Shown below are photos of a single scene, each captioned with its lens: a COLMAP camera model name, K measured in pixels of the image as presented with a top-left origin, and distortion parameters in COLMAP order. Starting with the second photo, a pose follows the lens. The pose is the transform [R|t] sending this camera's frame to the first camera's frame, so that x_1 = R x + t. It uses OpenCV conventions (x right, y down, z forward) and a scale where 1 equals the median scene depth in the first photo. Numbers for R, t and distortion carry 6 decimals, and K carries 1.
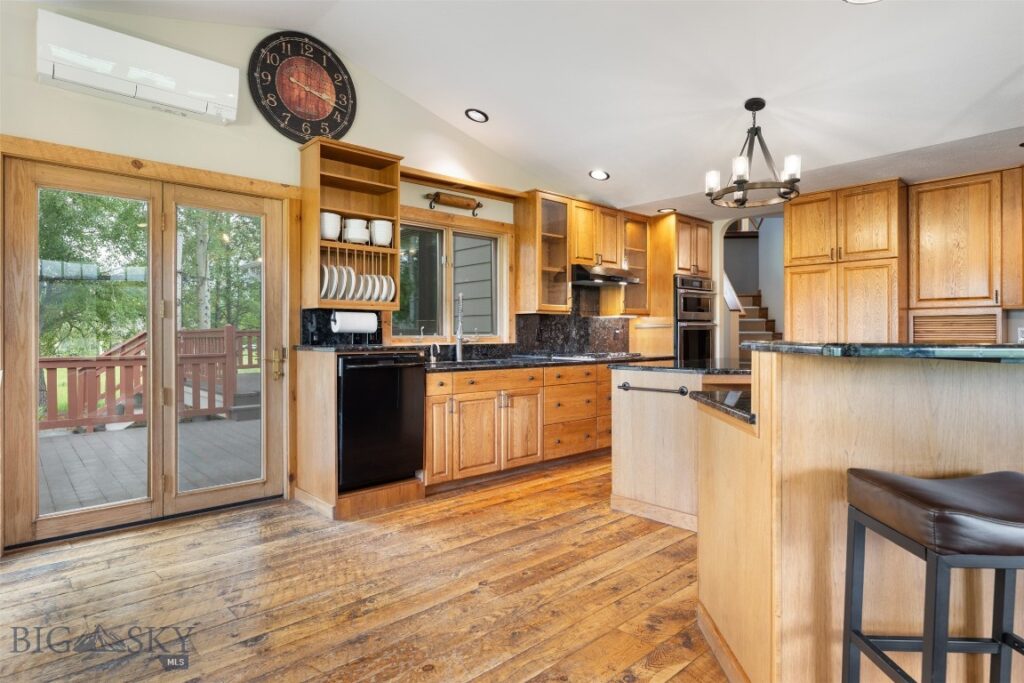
lens RADIAL K [[556.5, 0, 509.7], [0, 556.5, 332.7], [0, 0, 1]] dist [-0.005277, 0.001221]
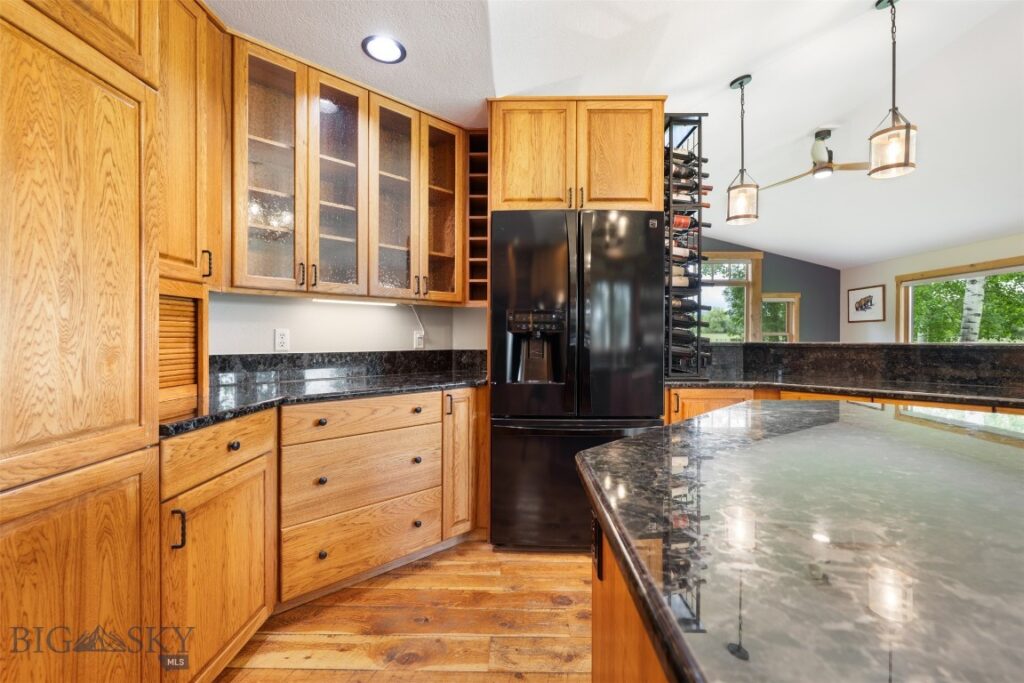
lens RADIAL K [[451.3, 0, 512.1], [0, 451.3, 337.8], [0, 0, 1]] dist [0.002213, -0.003274]
pose [[-0.727416, -0.000485, 0.686197, 0.461875], [-0.001021, 0.999999, -0.000375, 0.001356], [-0.686196, -0.000973, -0.727416, 1.260980]]
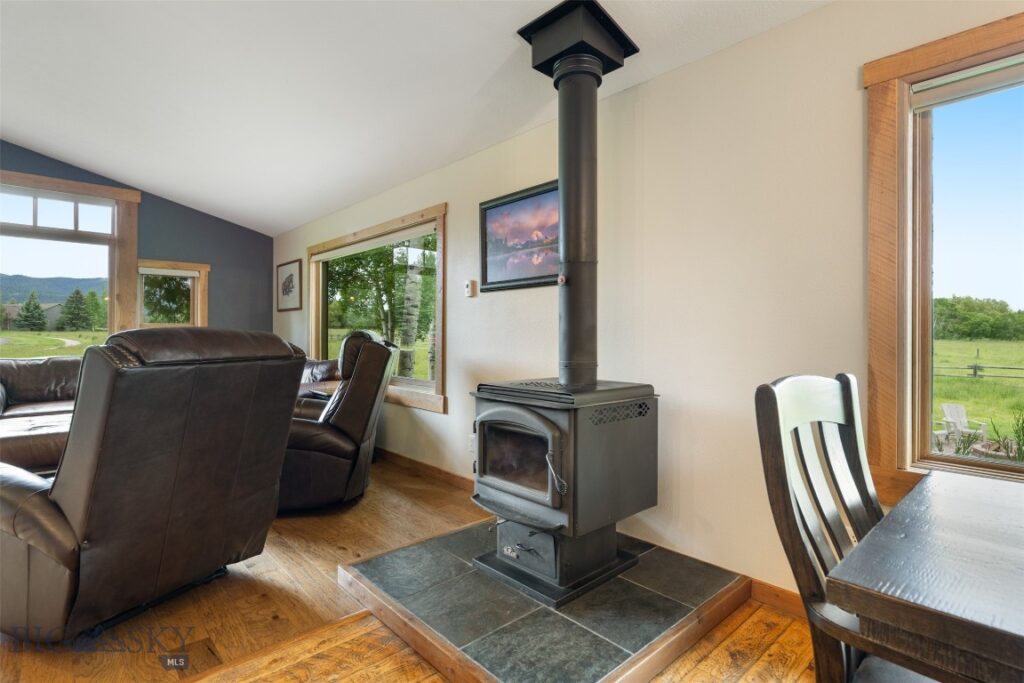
lens RADIAL K [[487.6, 0, 520.9], [0, 487.6, 335.7], [0, 0, 1]] dist [-0.000497, 0.000142]
pose [[-0.999944, -0.002919, -0.010141, -0.047631], [-0.002962, 0.999986, 0.004279, 0.000452], [0.010128, 0.004309, -0.999939, 0.280717]]
